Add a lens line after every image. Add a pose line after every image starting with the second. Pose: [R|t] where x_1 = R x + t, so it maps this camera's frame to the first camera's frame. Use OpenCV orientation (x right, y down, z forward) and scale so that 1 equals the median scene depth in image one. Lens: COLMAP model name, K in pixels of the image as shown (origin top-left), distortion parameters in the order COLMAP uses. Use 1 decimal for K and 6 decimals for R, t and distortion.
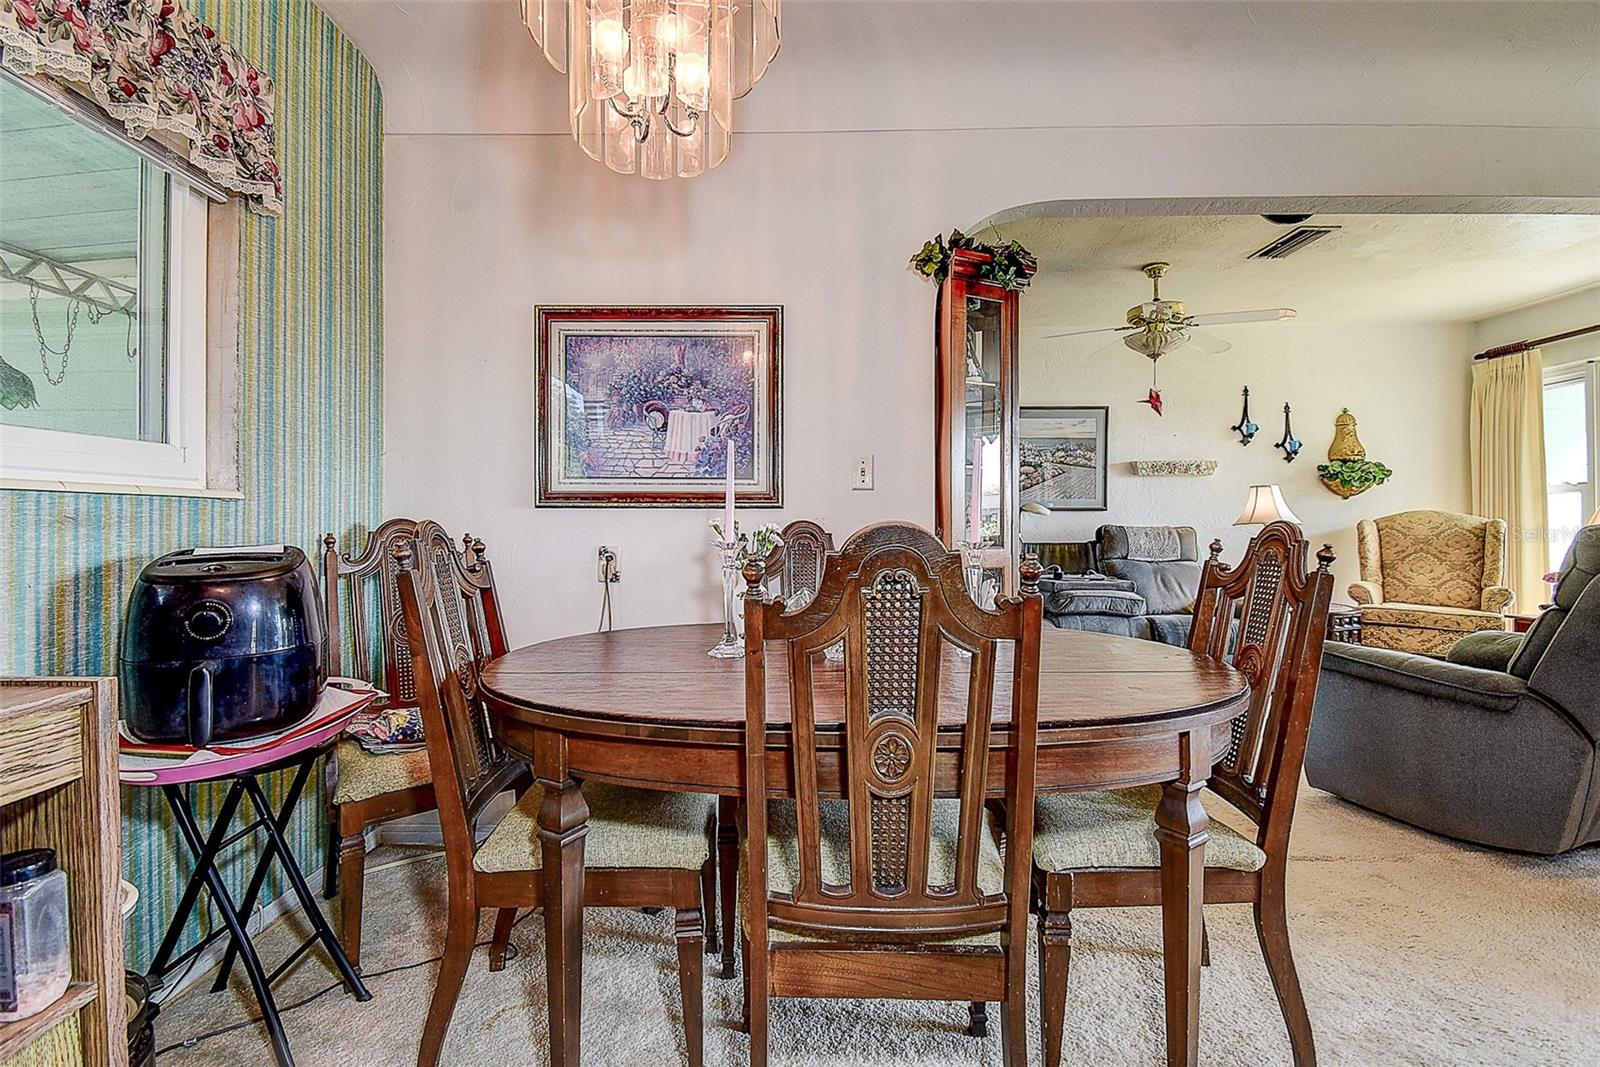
lens RADIAL K [[718.3, 0, 794.1], [0, 718.3, 519.5], [0, 0, 1]] dist [0.028189, -0.023339]
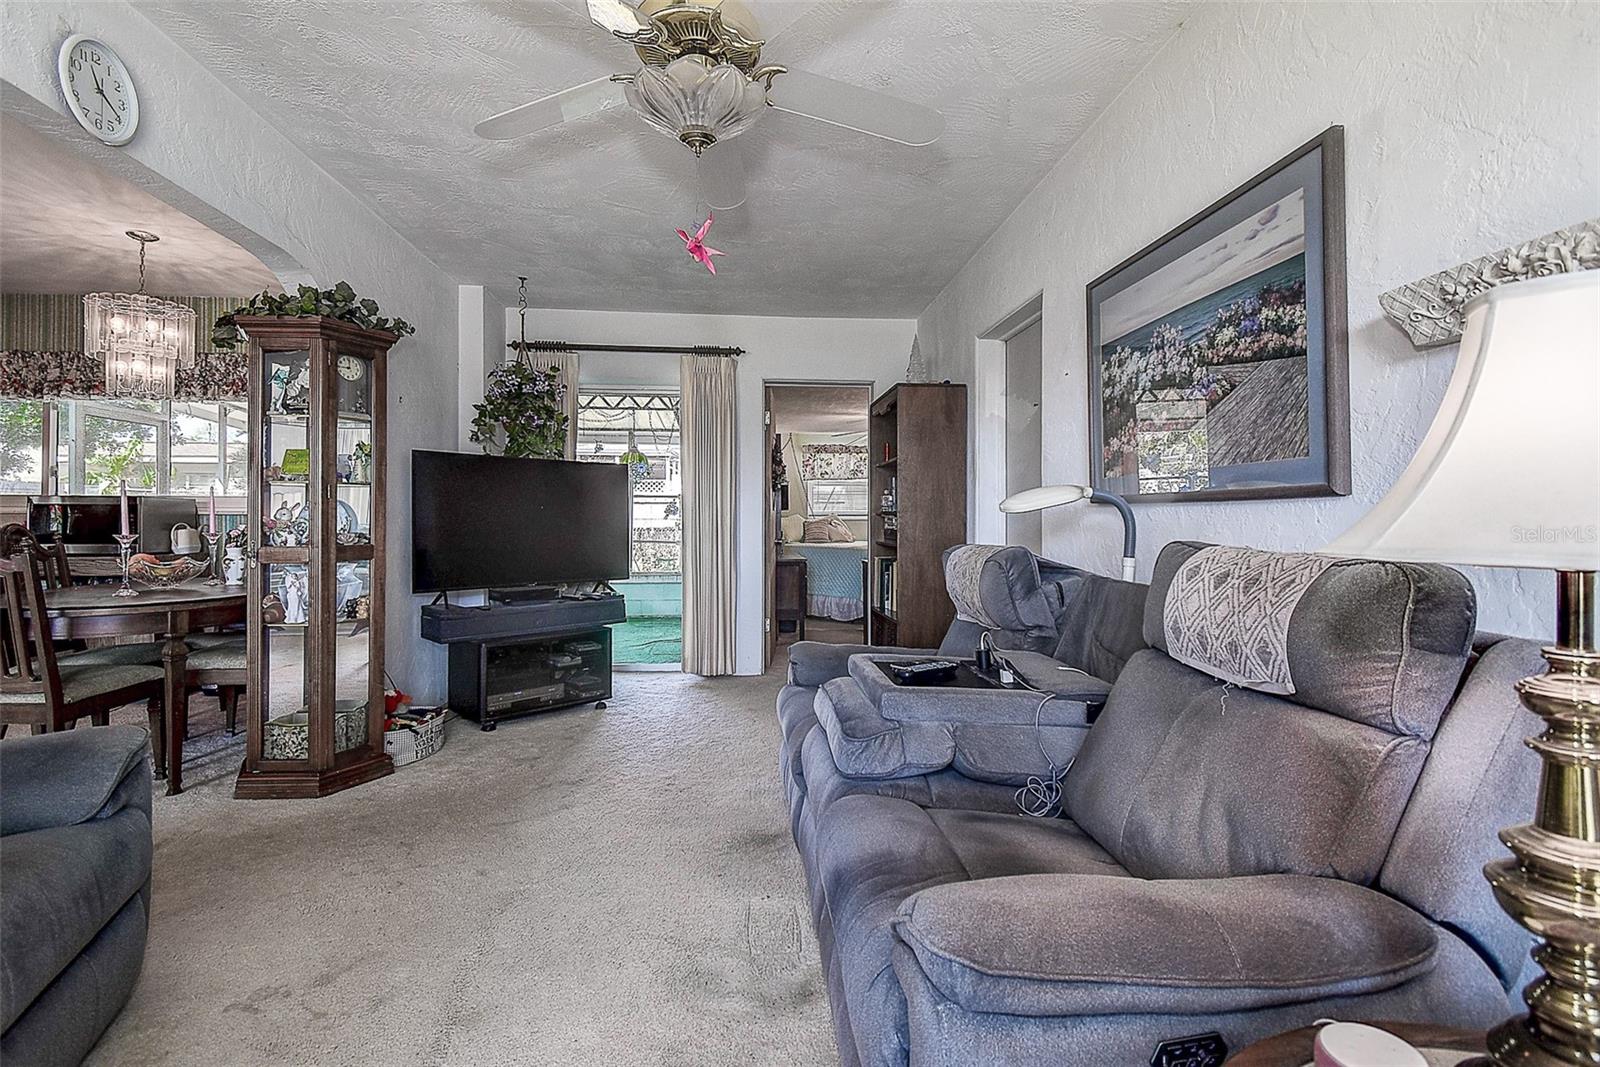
lens RADIAL K [[718.3, 0, 794.1], [0, 718.3, 519.5], [0, 0, 1]] dist [0.028189, -0.023339]
pose [[0.113354, -0.000247, -0.993555, 2.108160], [0.001549, 0.999999, -0.000072, -0.007063], [0.993553, -0.001531, 0.113355, 2.296582]]
